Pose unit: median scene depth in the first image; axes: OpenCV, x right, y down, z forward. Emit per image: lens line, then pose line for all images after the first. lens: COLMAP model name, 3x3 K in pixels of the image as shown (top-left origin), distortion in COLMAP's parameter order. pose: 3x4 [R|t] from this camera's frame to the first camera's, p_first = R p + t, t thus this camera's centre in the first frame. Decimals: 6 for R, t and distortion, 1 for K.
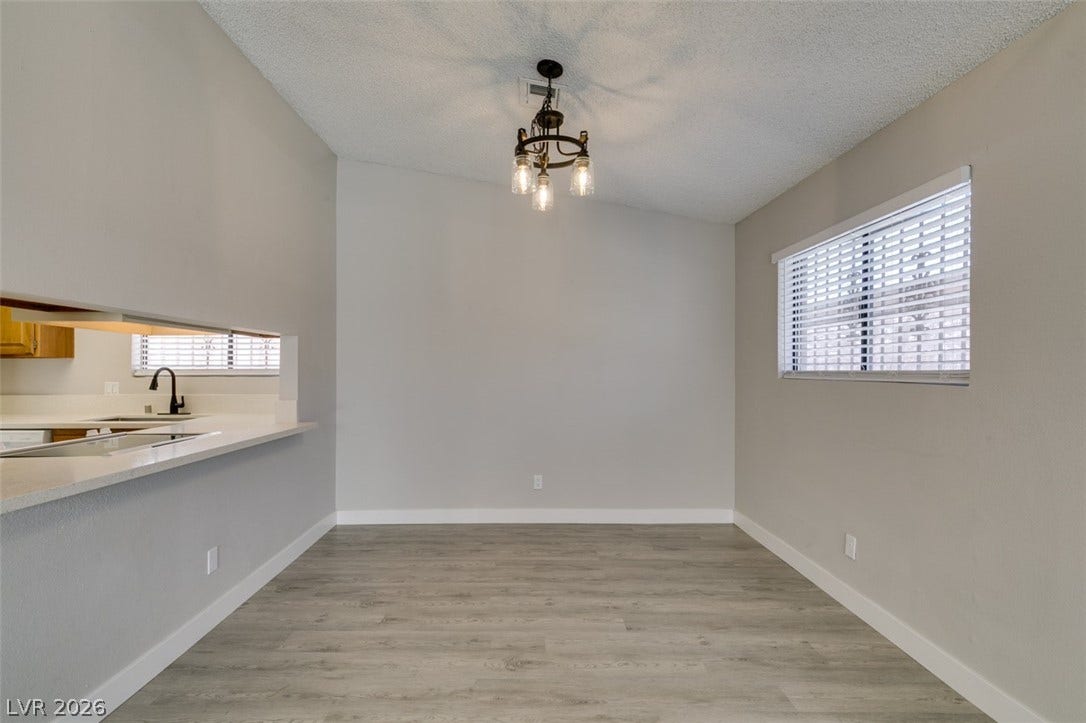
lens RADIAL K [[486.6, 0, 534.5], [0, 486.6, 373.0], [0, 0, 1]] dist [0.004154, -0.000645]
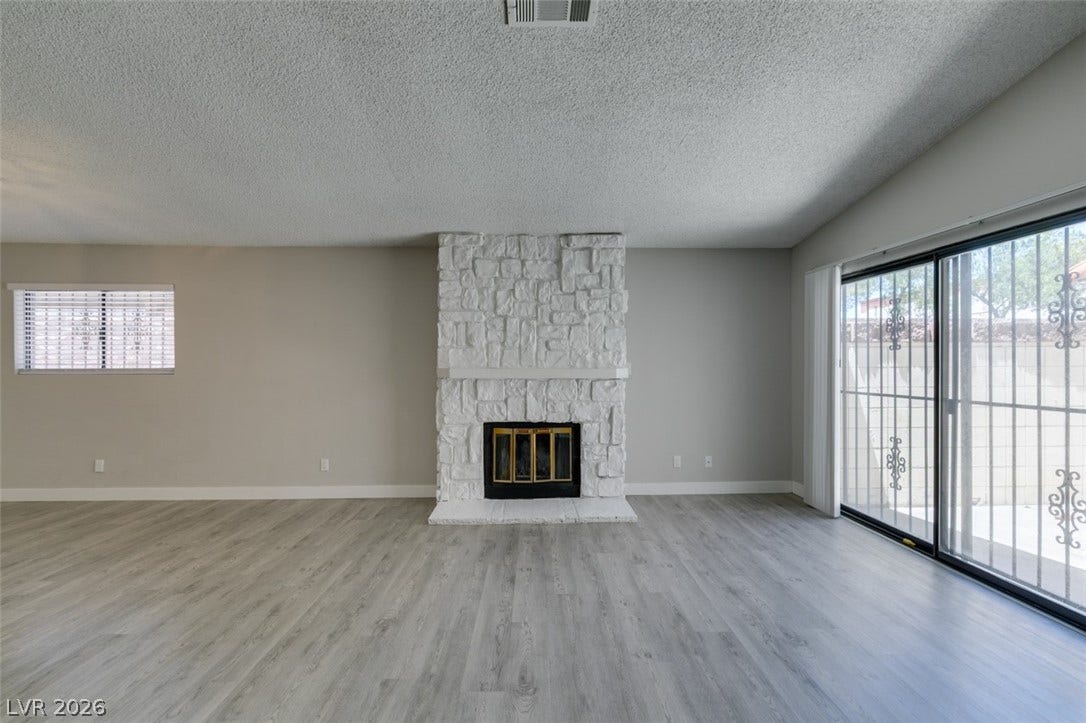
lens RADIAL K [[486.6, 0, 539.1], [0, 486.6, 367.3], [0, 0, 1]] dist [0.004154, -0.000645]
pose [[-0.019933, -0.005263, 0.999787, -1.102428], [0.005933, 0.999968, 0.005383, -0.008413], [-0.999784, 0.006039, -0.019901, -0.546082]]
